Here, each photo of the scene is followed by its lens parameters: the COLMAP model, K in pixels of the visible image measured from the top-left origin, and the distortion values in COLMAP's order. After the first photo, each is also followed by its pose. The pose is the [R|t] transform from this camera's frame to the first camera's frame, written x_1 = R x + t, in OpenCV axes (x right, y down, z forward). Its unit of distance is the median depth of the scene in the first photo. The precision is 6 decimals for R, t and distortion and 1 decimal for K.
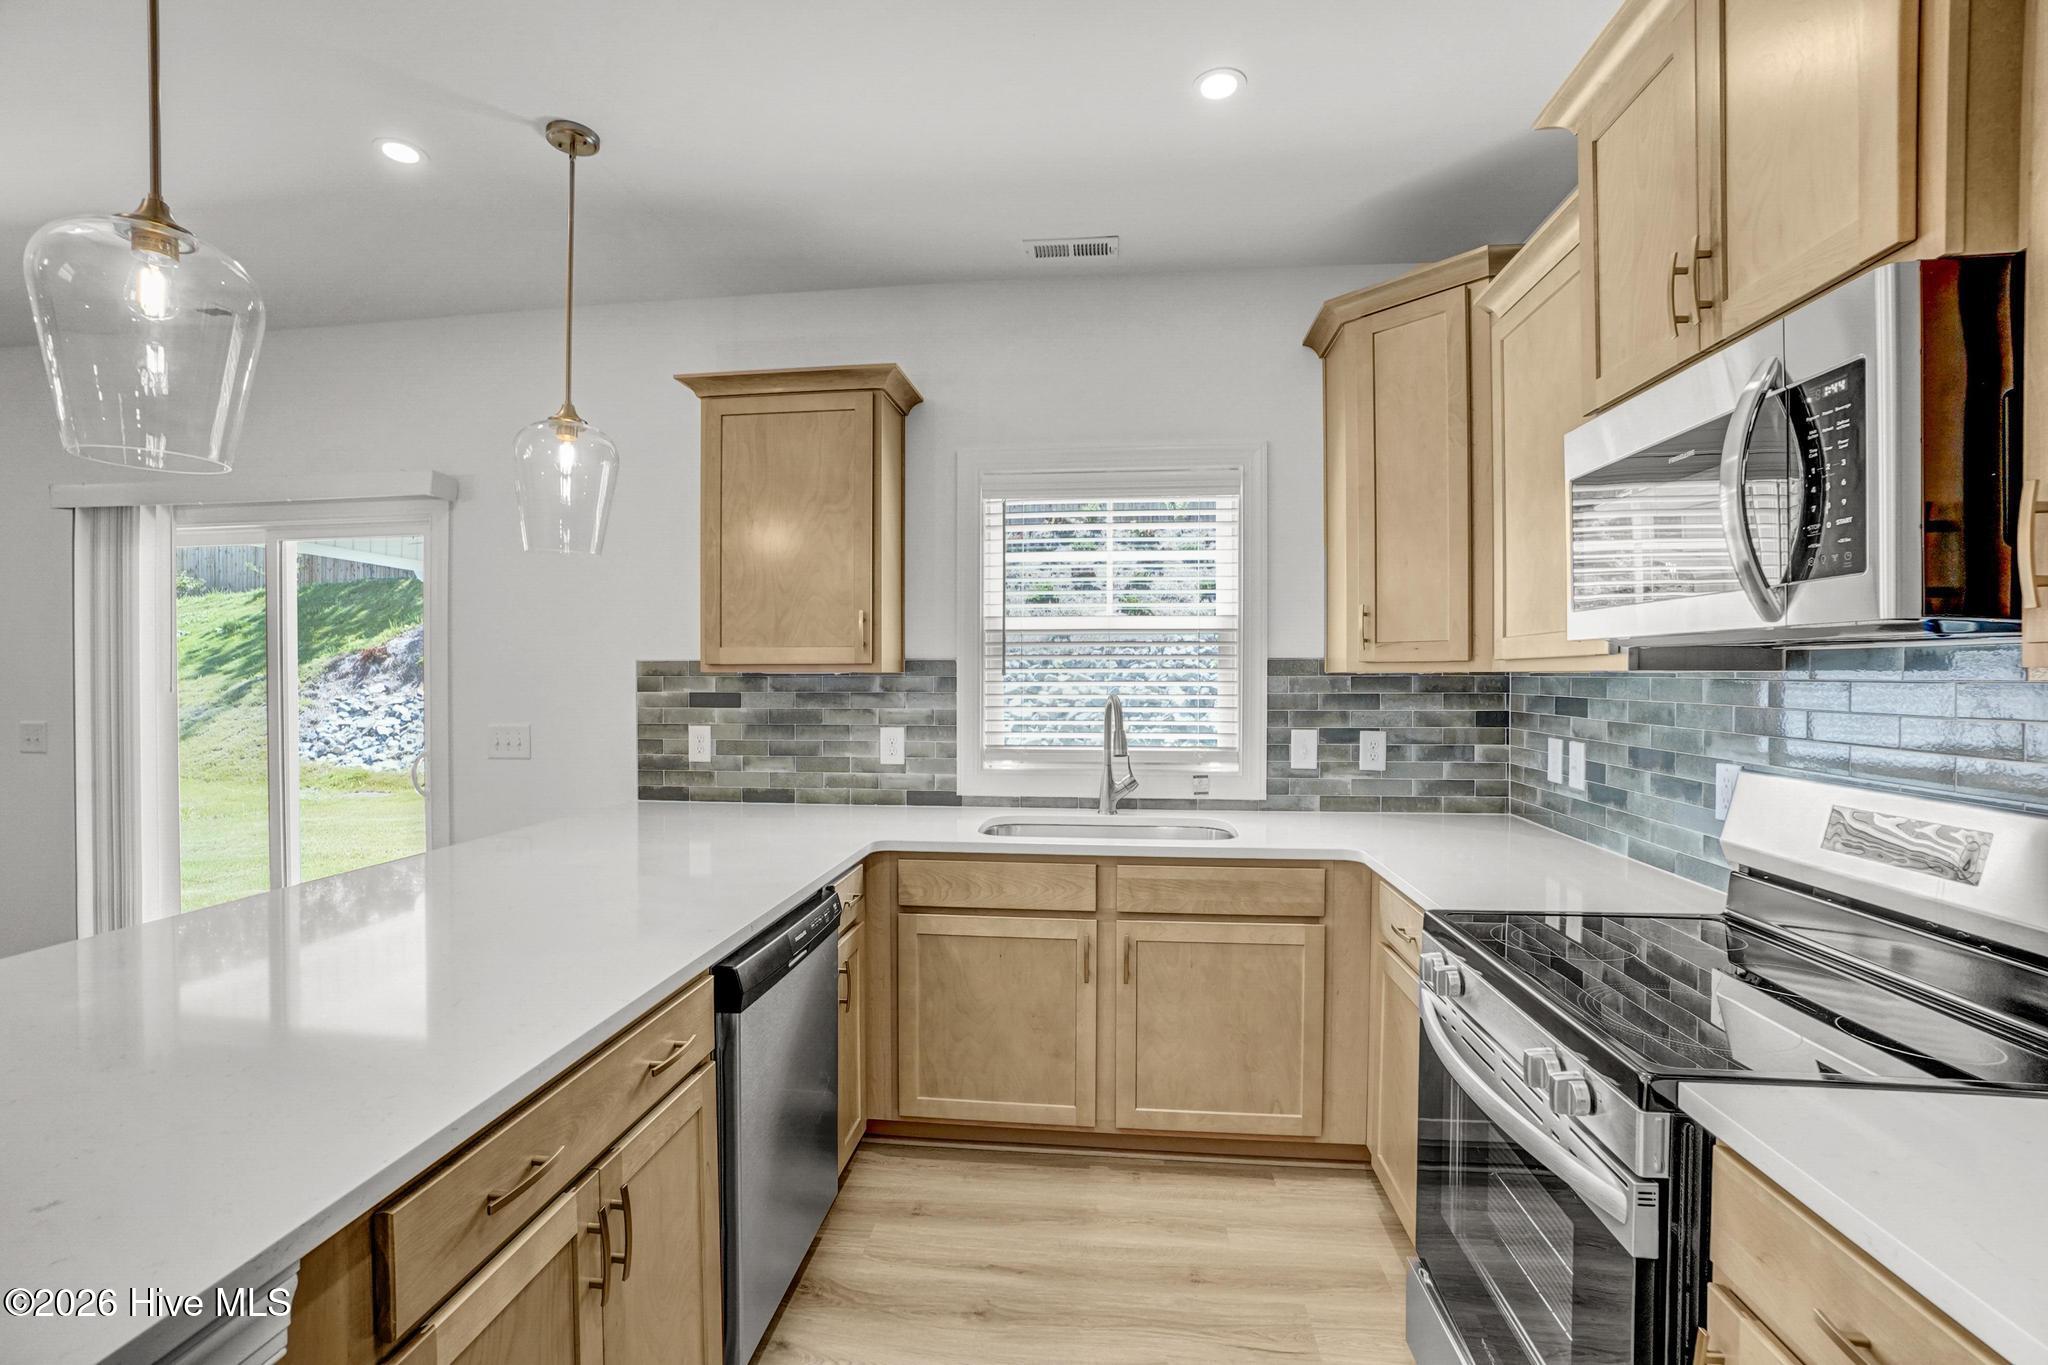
lens RADIAL K [[907.7, 0, 1011.9], [0, 907.7, 680.4], [0, 0, 1]] dist [-0.065689, 0.024448]
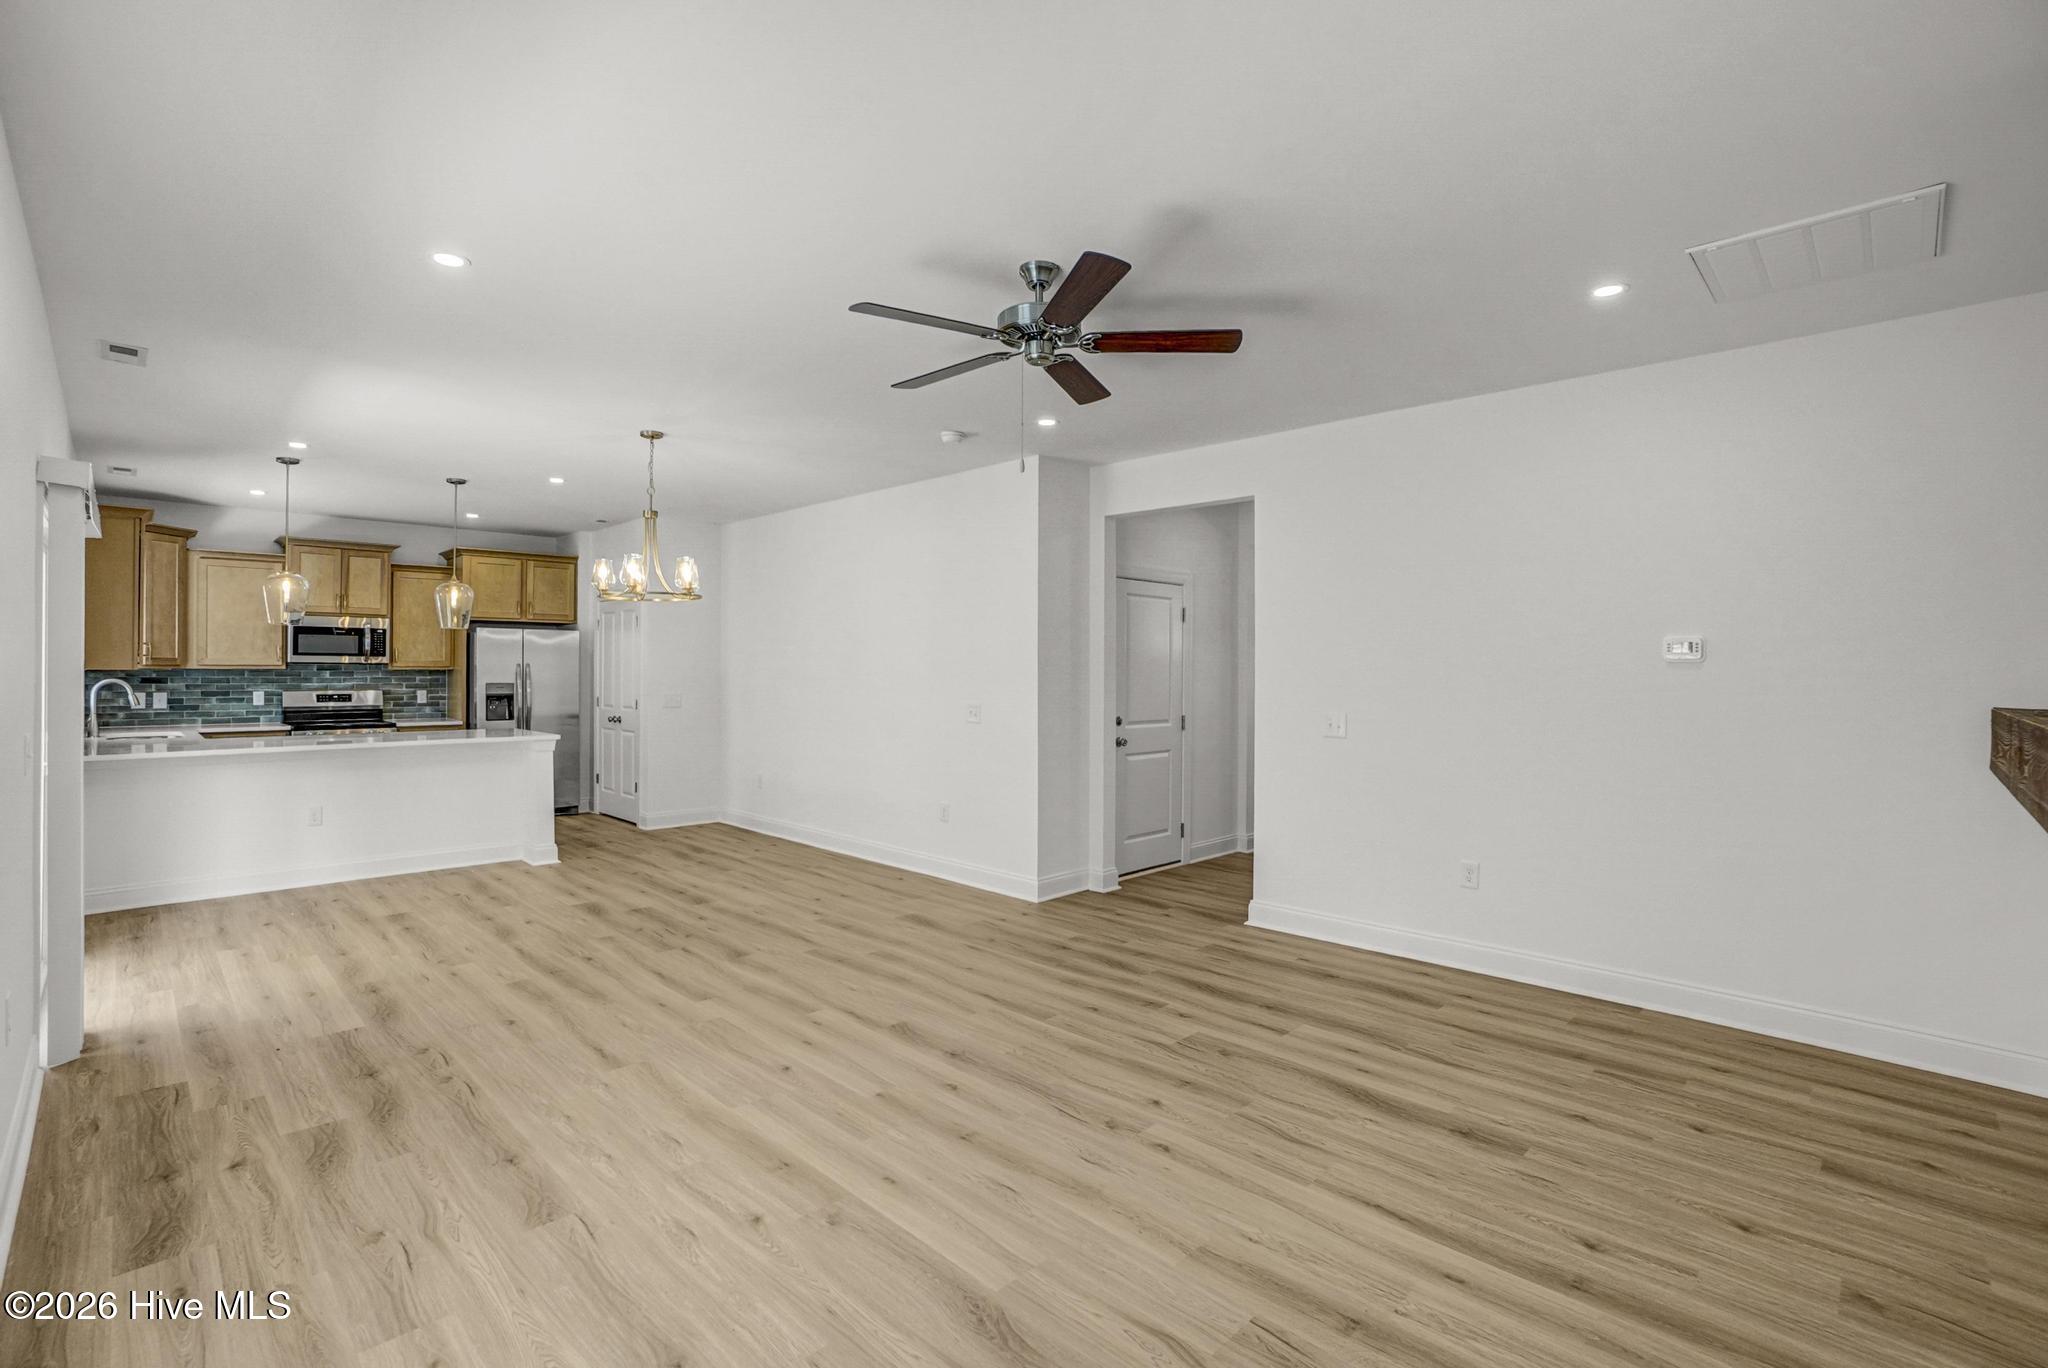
lens RADIAL K [[931.2, 0, 998.0], [0, 931.2, 672.1], [0, 0, 1]] dist [-0.067908, 0.026784]
pose [[-0.779493, -0.005117, 0.626390, -2.761222], [-0.000004, 0.999967, 0.008164, -0.017431], [-0.626411, 0.006362, -0.779467, 1.290278]]
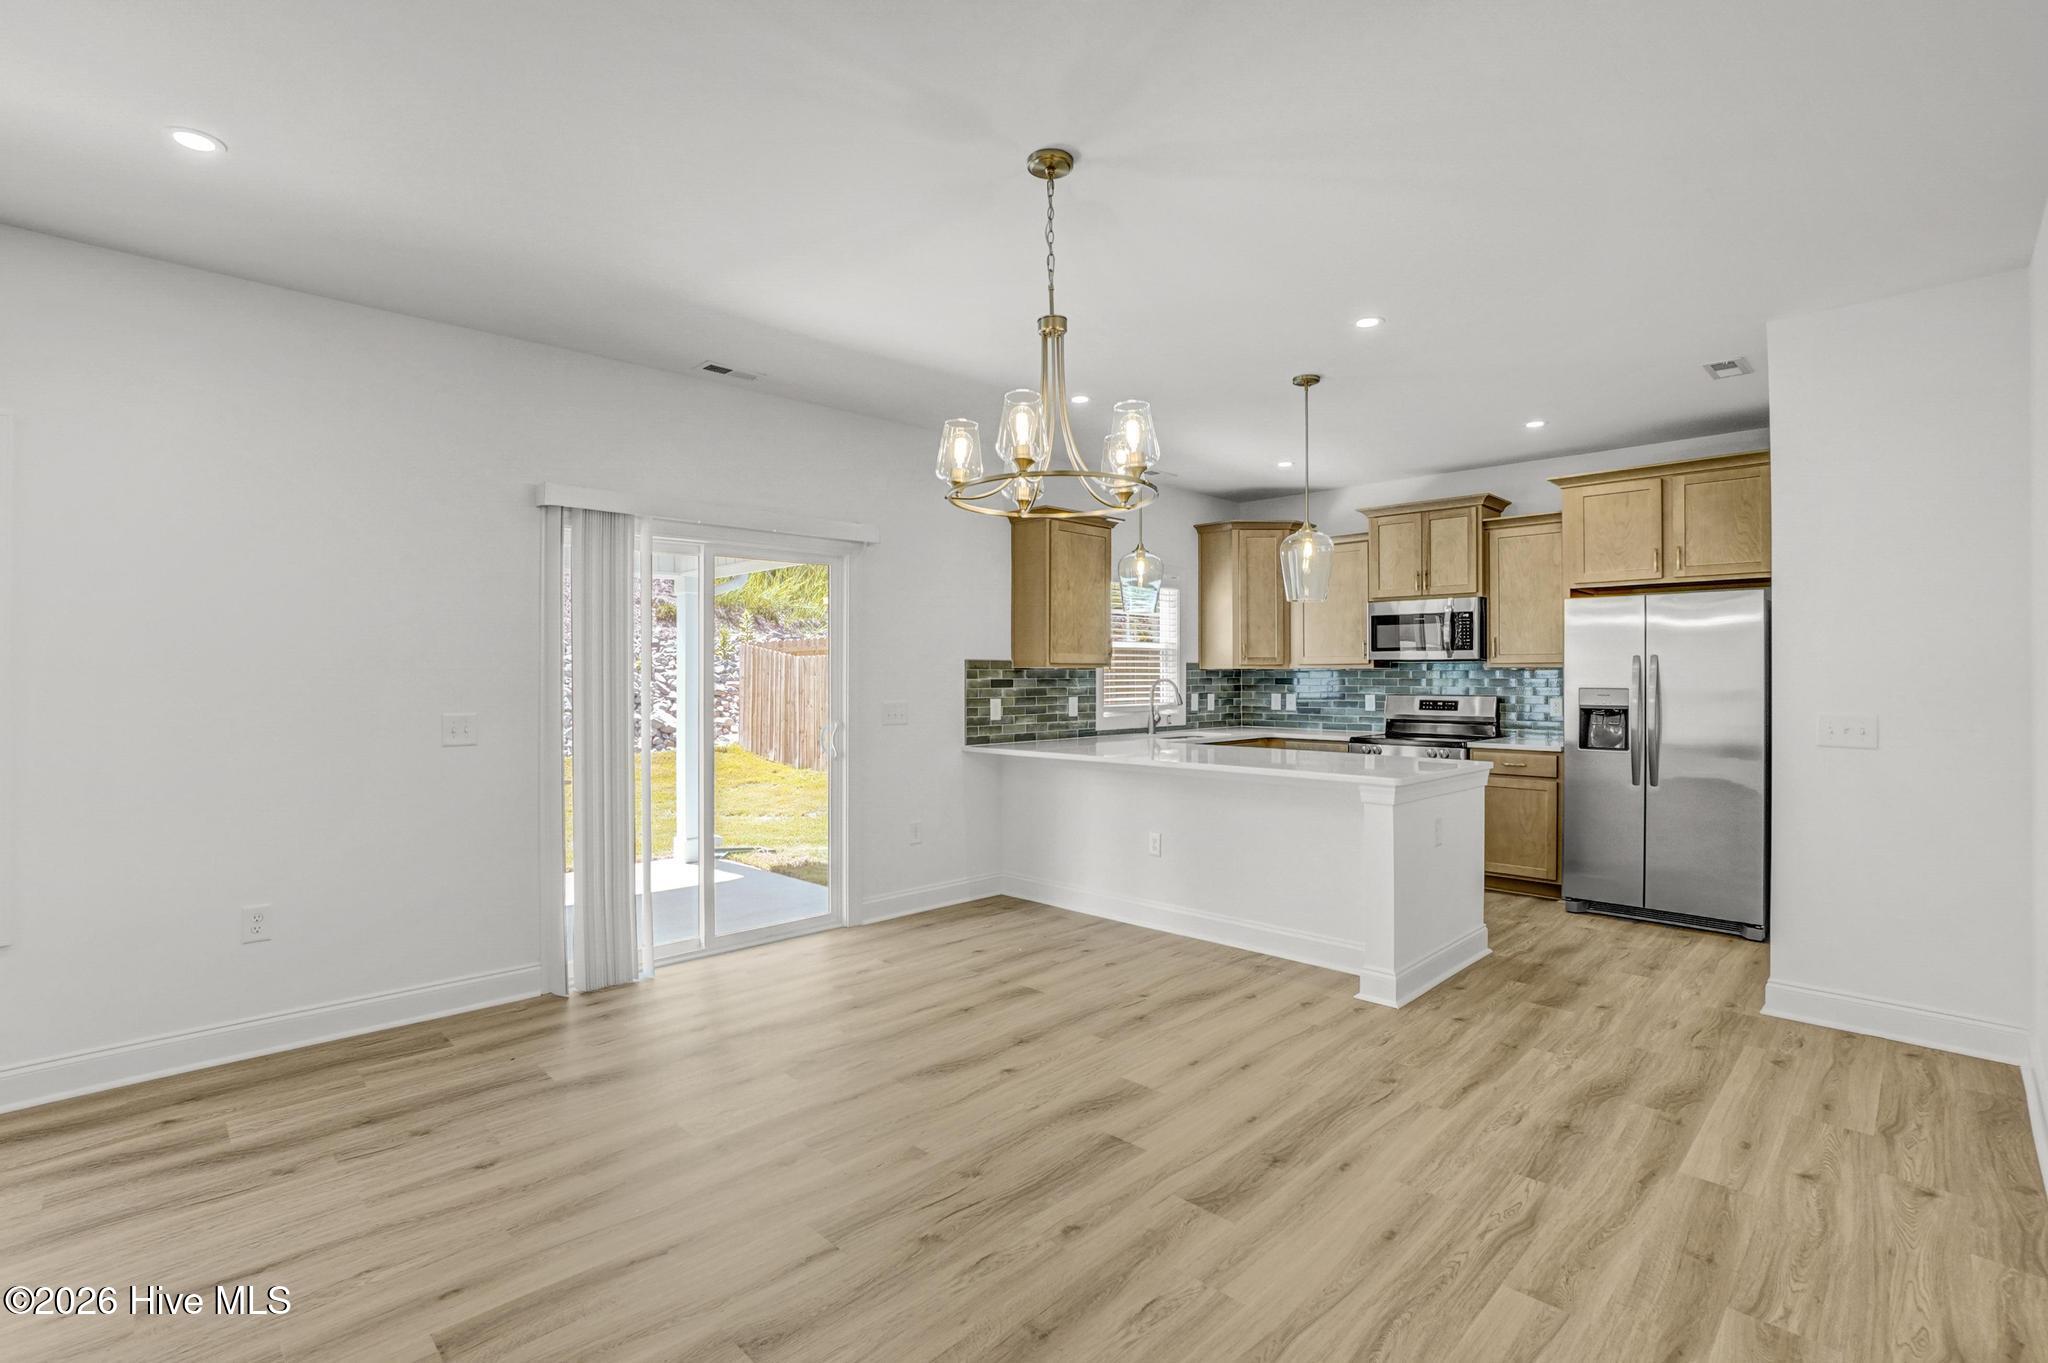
lens RADIAL K [[943.3, 0, 1002.7], [0, 943.3, 673.8], [0, 0, 1]] dist [-0.067559, 0.028117]
pose [[0.630347, 0.001039, 0.776313, -1.854619], [0.006353, 0.999959, -0.006497, 0.016392], [-0.776287, 0.009028, 0.630314, -0.138034]]
